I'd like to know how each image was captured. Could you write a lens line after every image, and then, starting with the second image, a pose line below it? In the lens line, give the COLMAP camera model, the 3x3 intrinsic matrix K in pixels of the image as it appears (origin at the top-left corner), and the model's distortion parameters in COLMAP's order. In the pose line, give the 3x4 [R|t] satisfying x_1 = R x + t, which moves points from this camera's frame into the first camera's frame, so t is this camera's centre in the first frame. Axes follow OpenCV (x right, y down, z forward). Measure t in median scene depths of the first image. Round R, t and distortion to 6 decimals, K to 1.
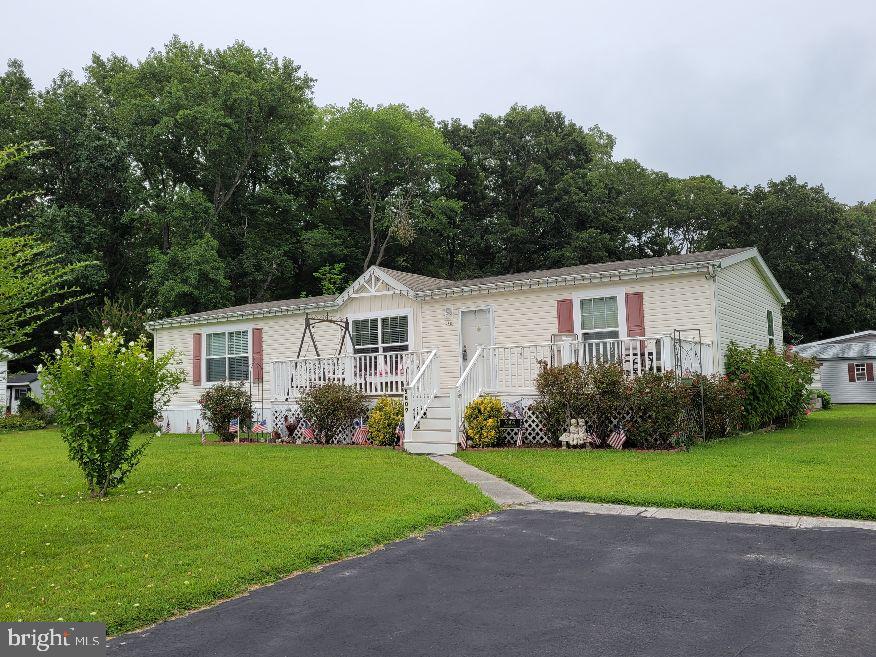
lens RADIAL K [[758.6, 0, 438.0], [0, 758.6, 328.5], [0, 0, 1]] dist [0.074711, 0.001511]
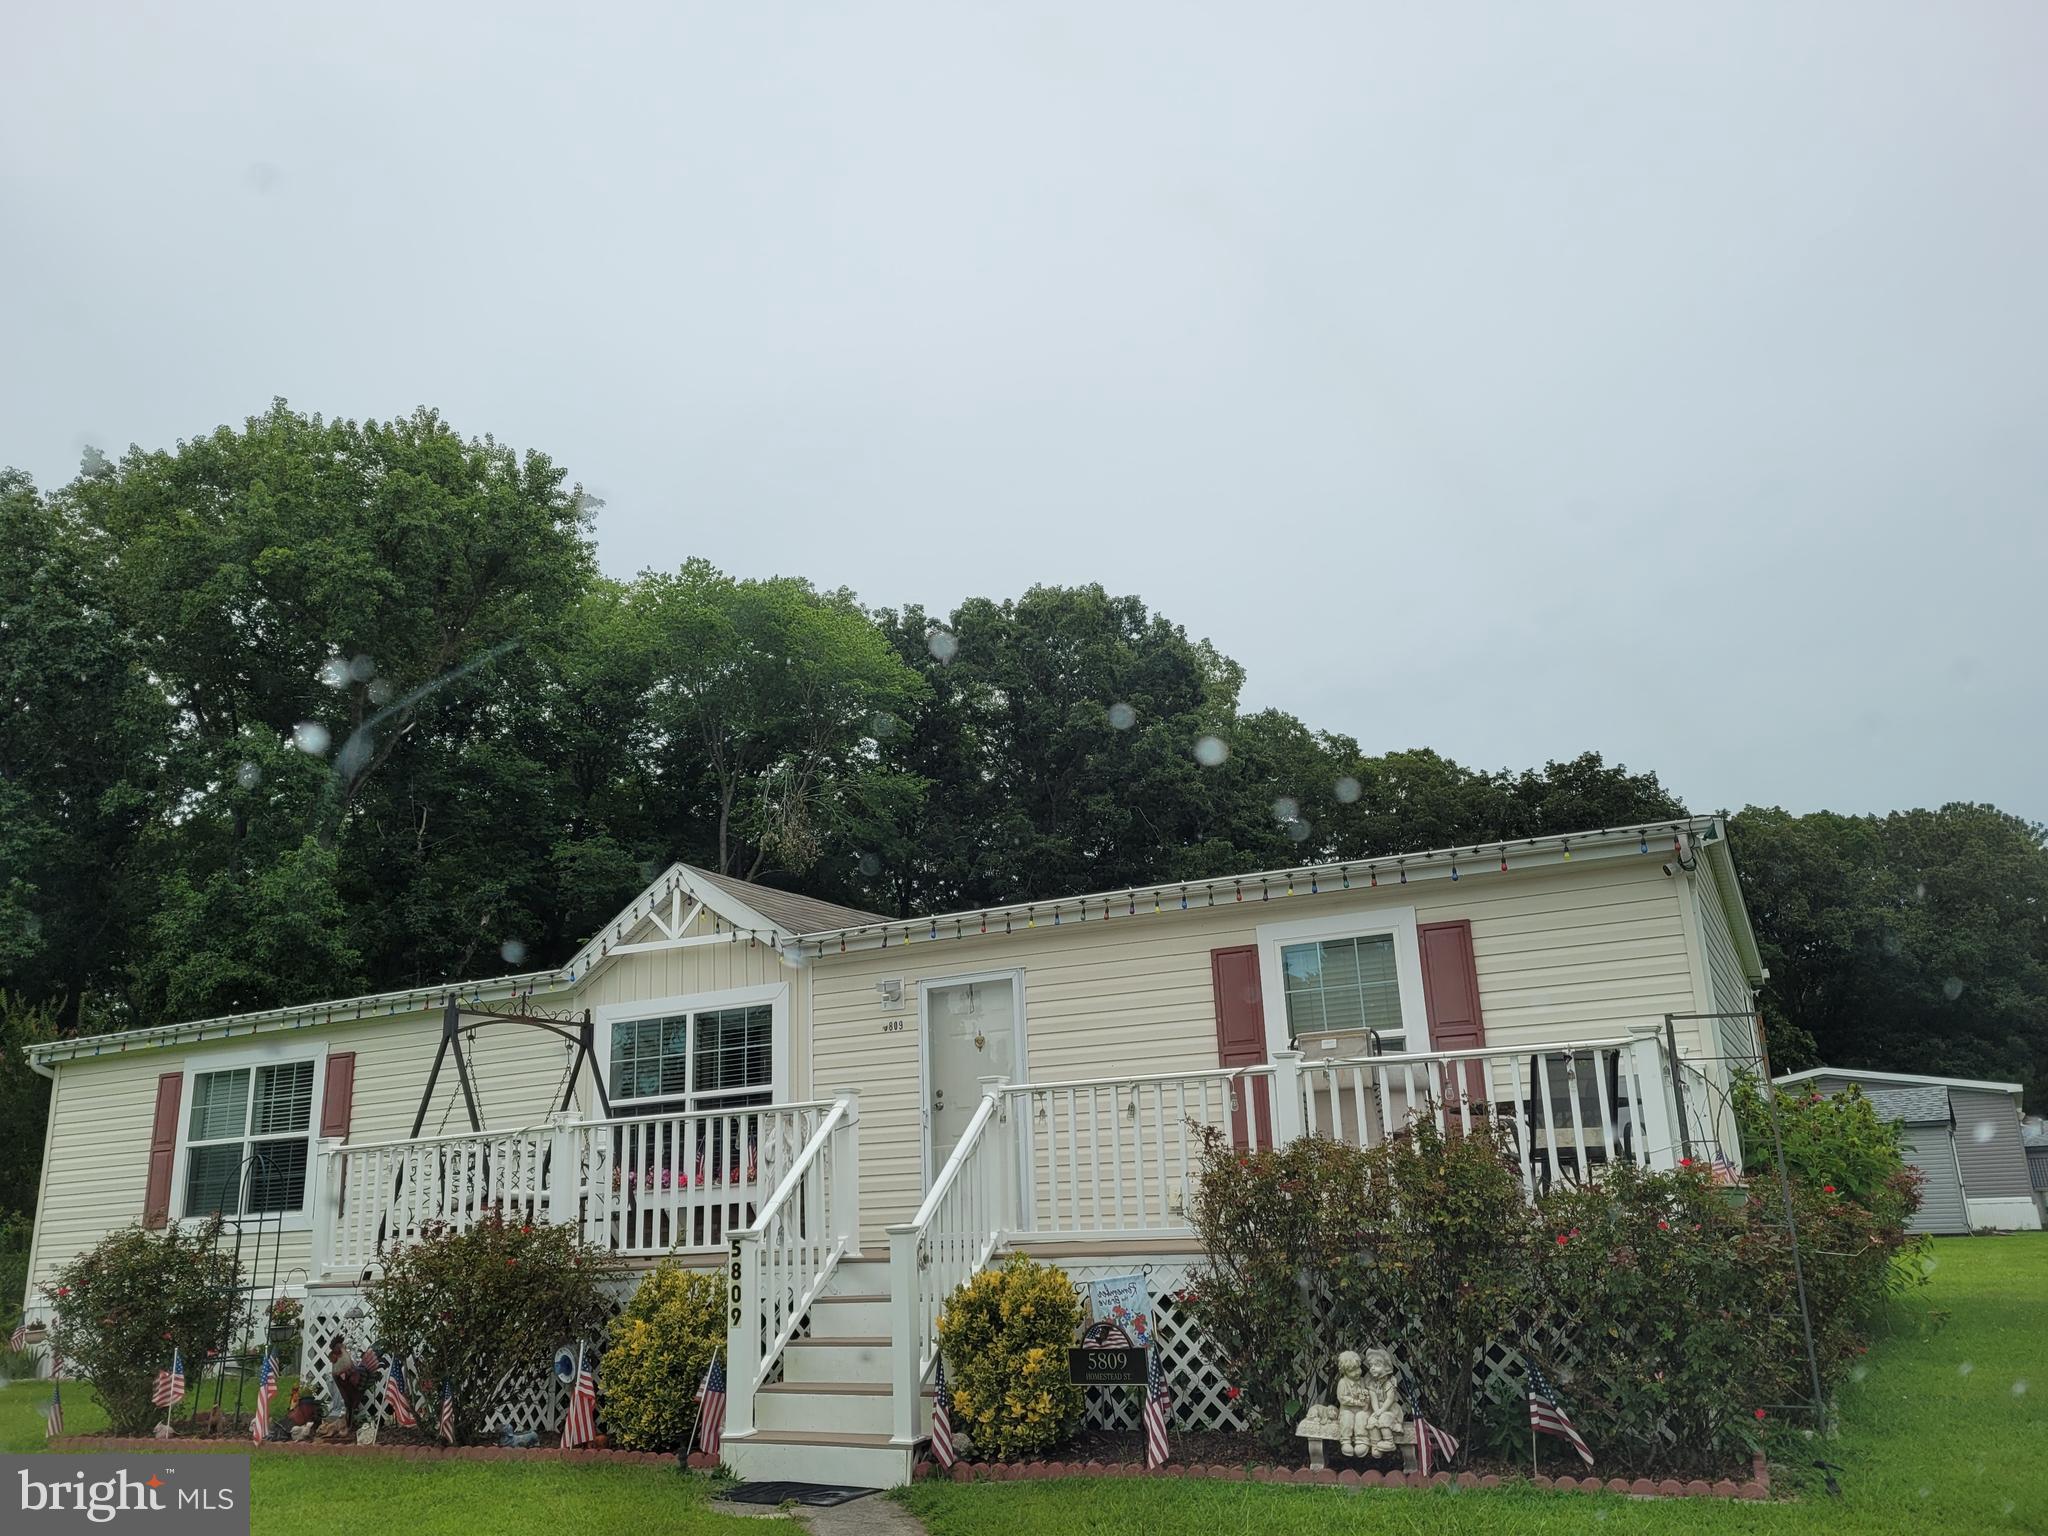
lens RADIAL K [[1534.5, 0, 1021.2], [0, 1534.5, 756.9], [0, 0, 1]] dist [0.051475, 0.000948]
pose [[0.995628, 0.010879, 0.092768, 0.006304], [0.008267, 0.979032, -0.203540, 0.015314], [-0.093037, 0.203417, 0.974662, 0.274360]]
